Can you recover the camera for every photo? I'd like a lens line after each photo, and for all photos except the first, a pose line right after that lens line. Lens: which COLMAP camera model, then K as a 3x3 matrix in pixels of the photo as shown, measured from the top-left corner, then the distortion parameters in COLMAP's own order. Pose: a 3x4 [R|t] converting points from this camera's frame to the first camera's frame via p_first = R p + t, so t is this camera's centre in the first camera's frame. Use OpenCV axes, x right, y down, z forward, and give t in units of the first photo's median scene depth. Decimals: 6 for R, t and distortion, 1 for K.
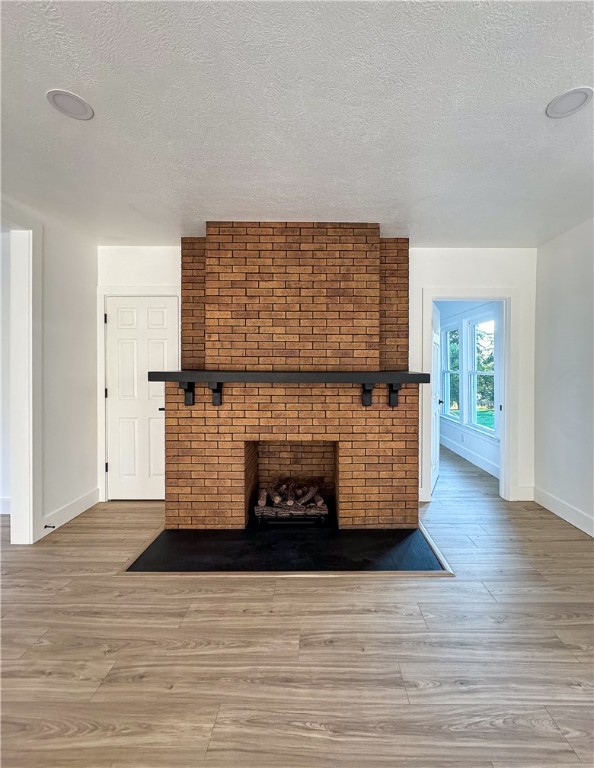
lens RADIAL K [[328.4, 0, 313.9], [0, 328.4, 368.3], [0, 0, 1]] dist [0.001371, 0.000388]
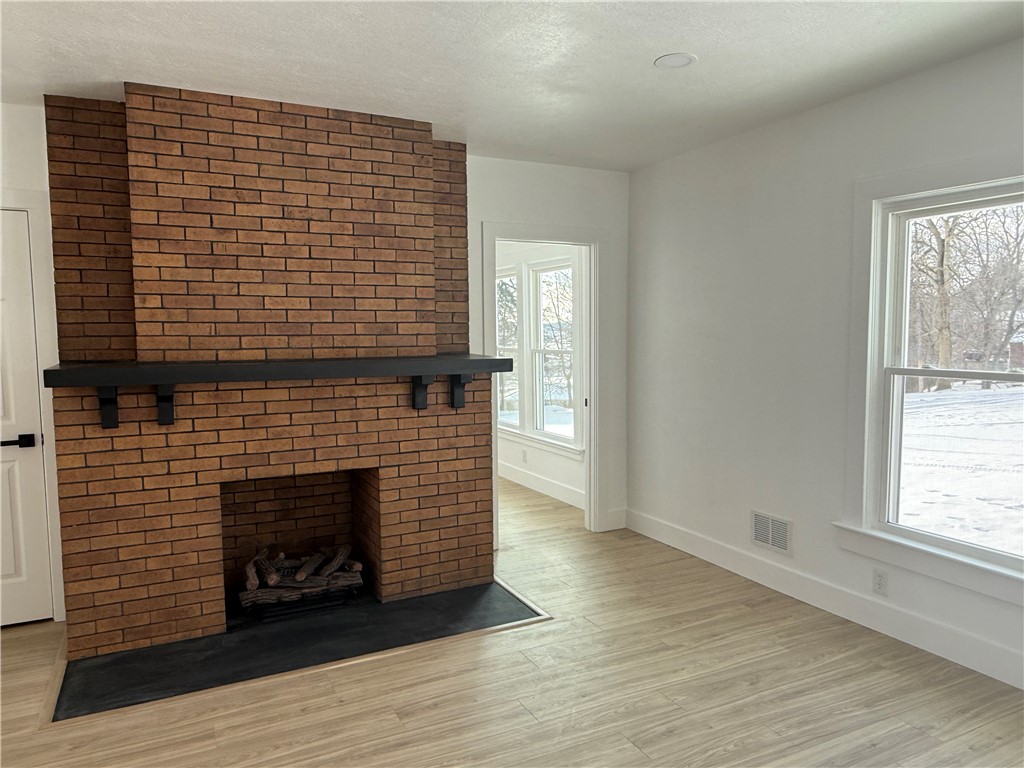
lens RADIAL K [[717.2, 0, 511.4], [0, 717.2, 384.9], [0, 0, 1]] dist [0.031644, -0.031919]
pose [[0.893331, -0.044638, 0.447178, -0.312578], [0.013556, 0.997279, 0.072469, -0.034984], [-0.449196, -0.058677, 0.891504, -0.346501]]
